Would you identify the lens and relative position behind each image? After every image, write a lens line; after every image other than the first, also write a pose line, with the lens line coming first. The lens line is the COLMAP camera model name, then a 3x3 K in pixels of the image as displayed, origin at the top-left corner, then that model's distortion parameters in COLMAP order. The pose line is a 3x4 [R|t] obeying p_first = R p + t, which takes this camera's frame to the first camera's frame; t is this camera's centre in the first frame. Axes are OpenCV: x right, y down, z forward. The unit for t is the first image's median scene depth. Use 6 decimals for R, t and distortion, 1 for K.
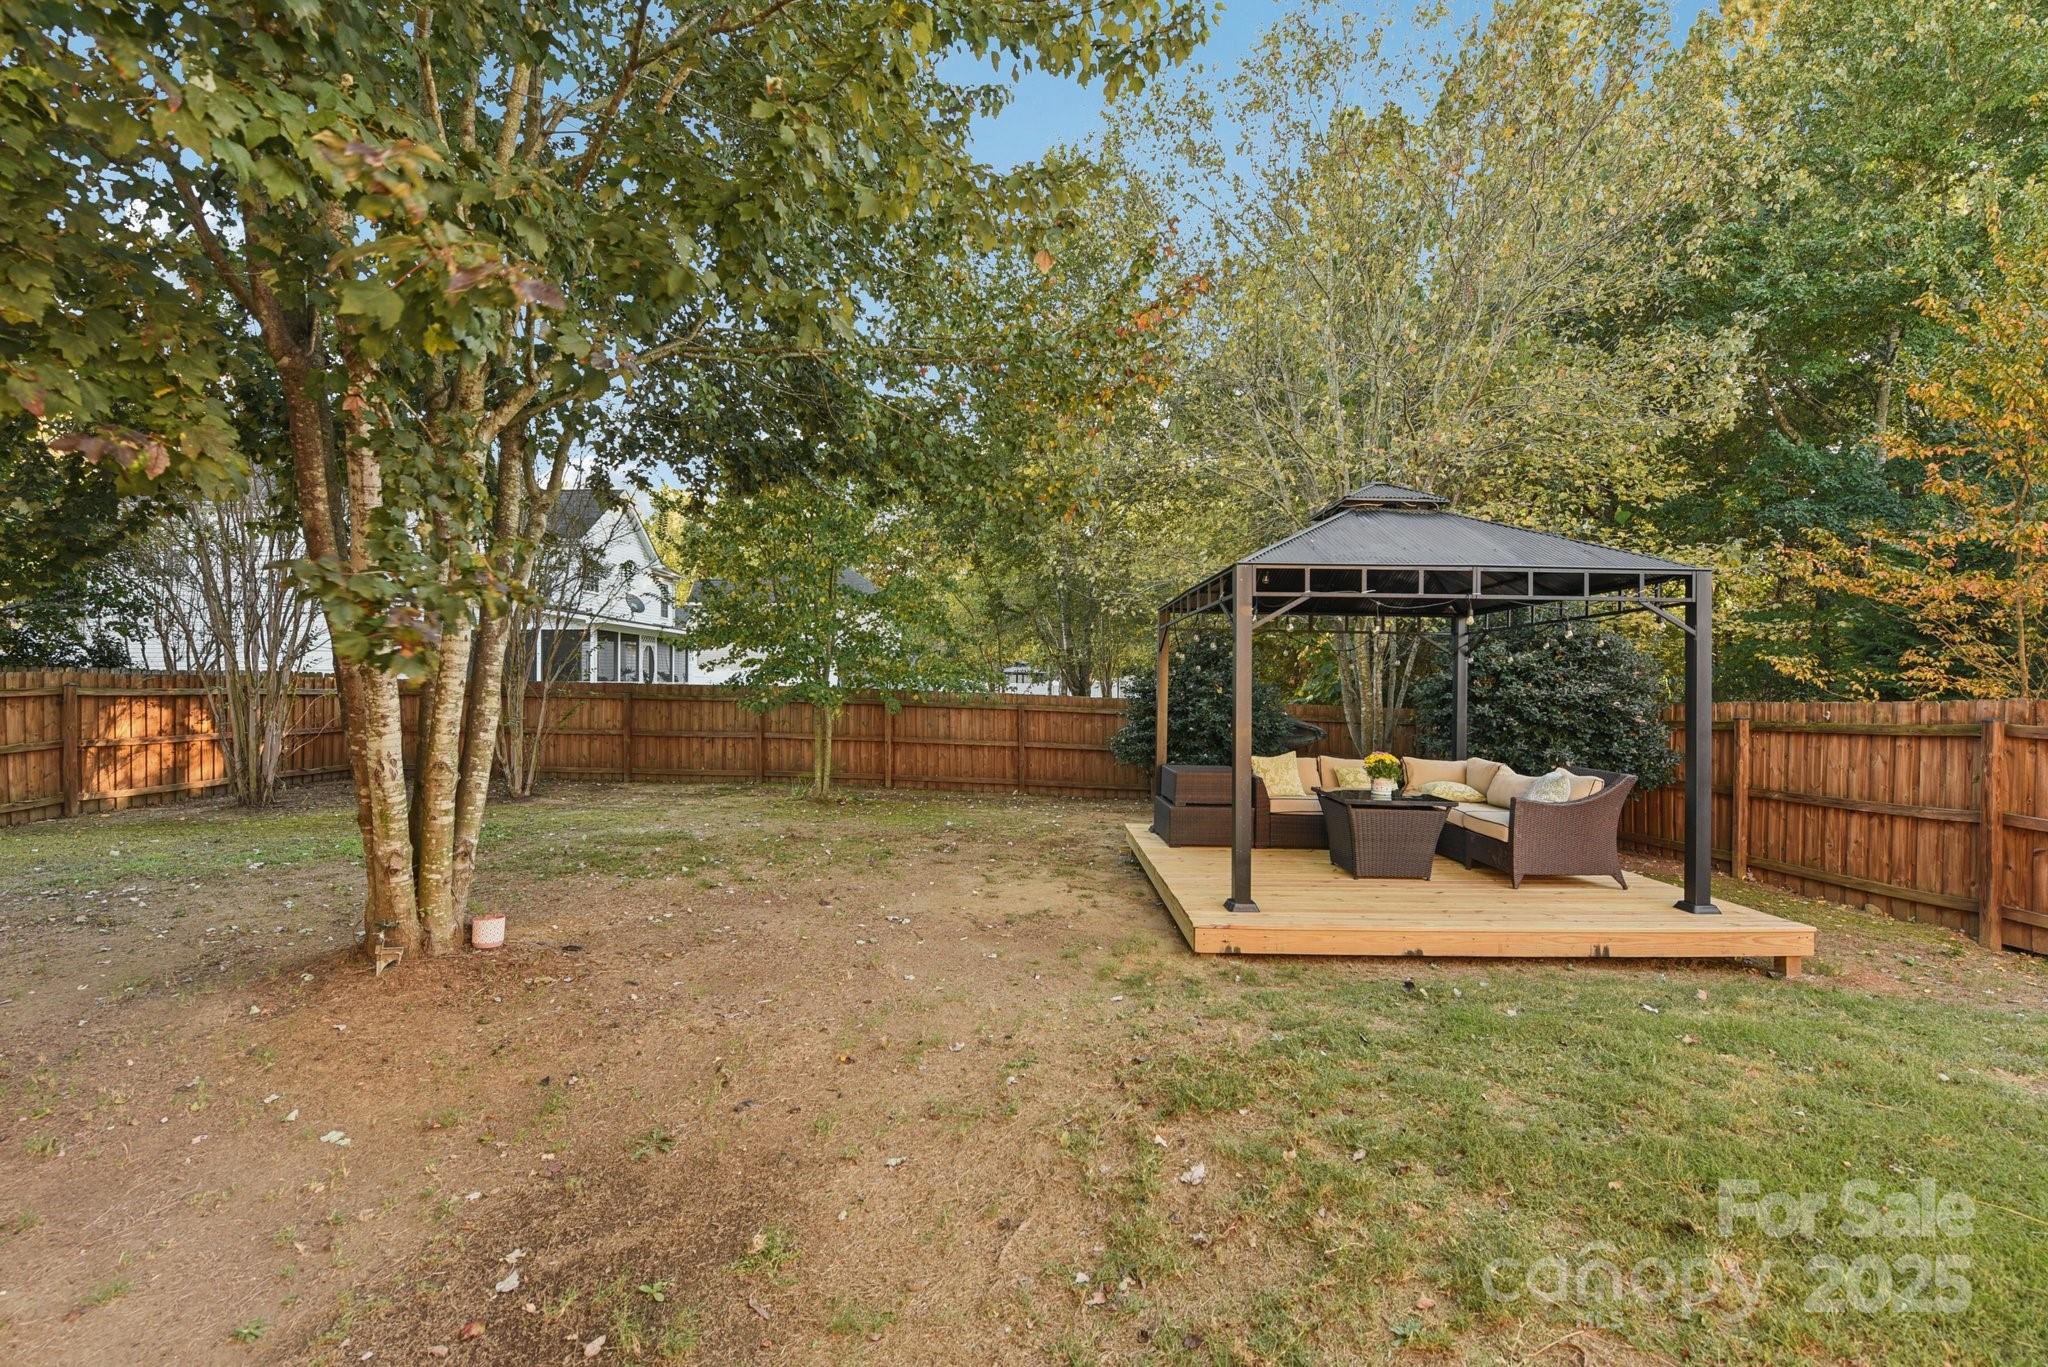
lens RADIAL K [[879.9, 0, 1023.5], [0, 879.9, 692.0], [0, 0, 1]] dist [-0.001104, -0.000119]
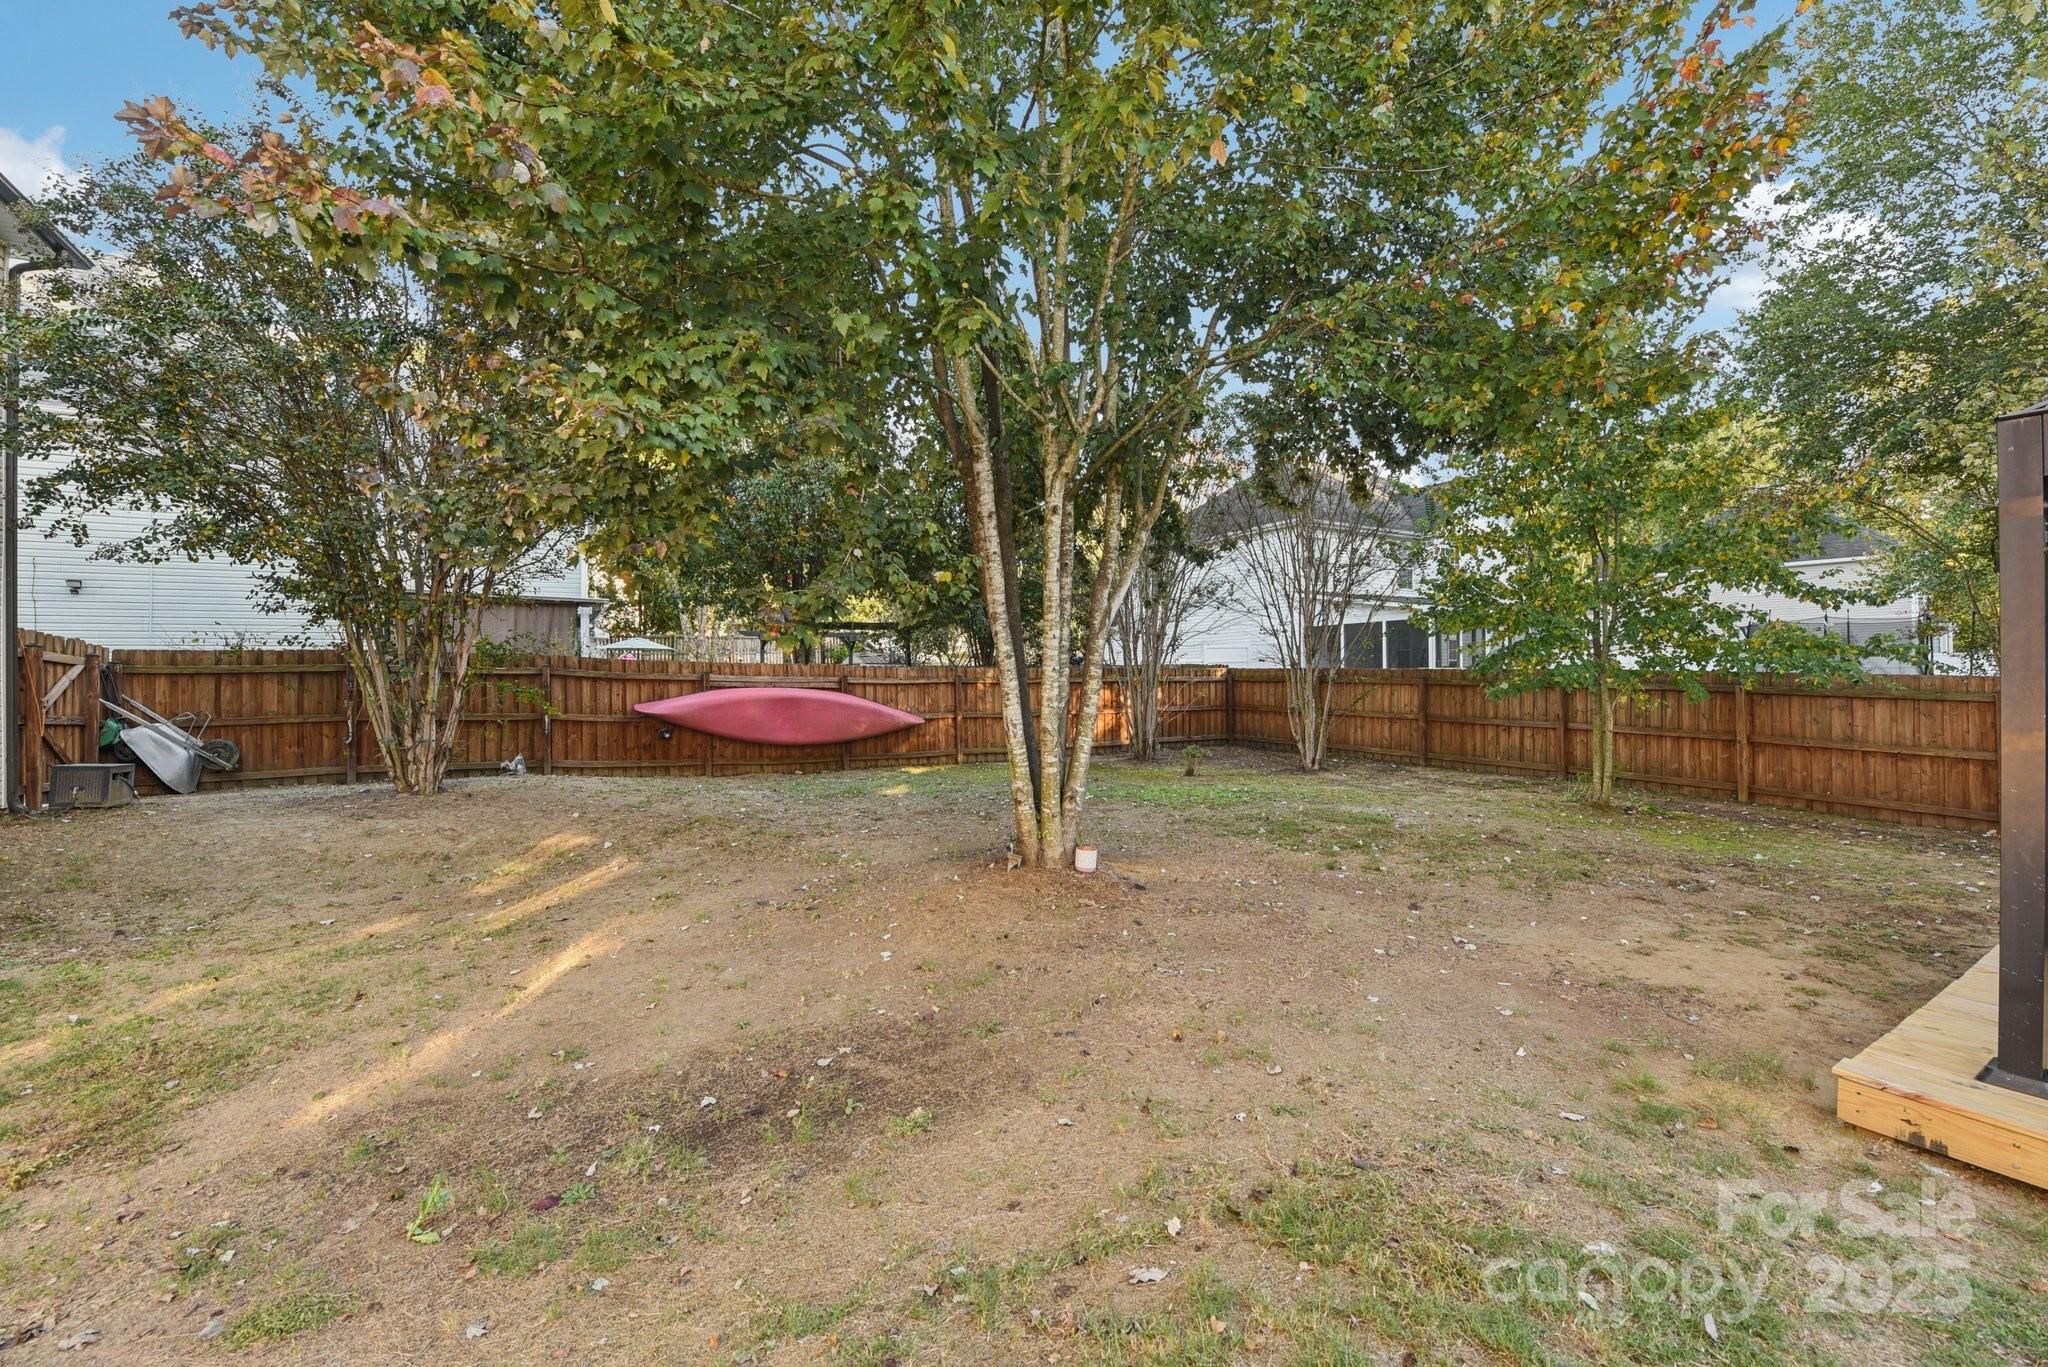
lens RADIAL K [[848.8, 0, 1023.6], [0, 848.8, 678.1], [0, 0, 1]] dist [-0.014425, -0.000224]
pose [[0.503039, -0.005222, -0.864248, 0.419998], [0.004205, 0.999985, -0.003595, 0.006126], [0.864254, -0.001826, 0.503053, 0.272345]]
